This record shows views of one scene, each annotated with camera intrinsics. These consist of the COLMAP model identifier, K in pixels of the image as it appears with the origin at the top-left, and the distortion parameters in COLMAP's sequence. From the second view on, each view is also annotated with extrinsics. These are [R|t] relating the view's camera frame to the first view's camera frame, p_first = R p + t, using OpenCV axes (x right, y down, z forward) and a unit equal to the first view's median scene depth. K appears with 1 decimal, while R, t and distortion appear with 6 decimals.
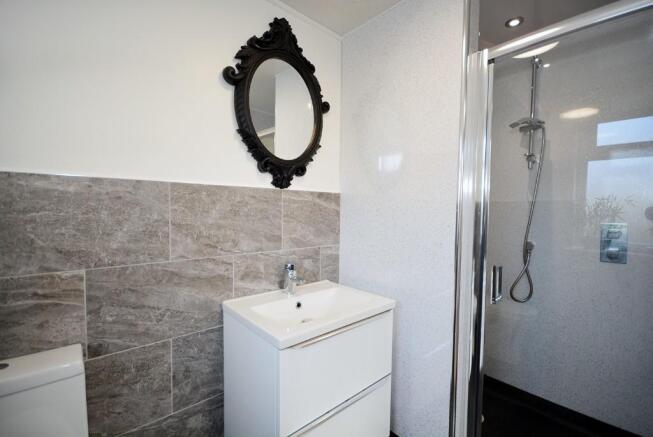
lens RADIAL K [[292.8, 0, 325.3], [0, 292.8, 217.3], [0, 0, 1]] dist [0.002127, -0.000919]
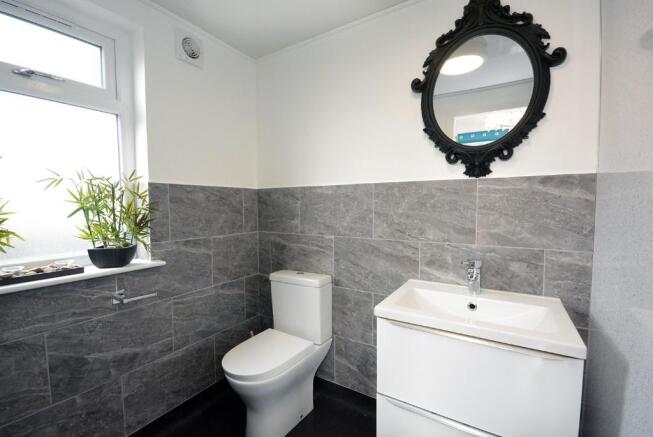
lens RADIAL K [[292.8, 0, 325.2], [0, 292.8, 221.3], [0, 0, 1]] dist [0.002127, -0.000919]
pose [[0.279585, 0.032602, -0.959567, 0.678218], [-0.025109, 0.999330, 0.026637, 0.028974], [0.959793, 0.016647, 0.280216, 0.325873]]
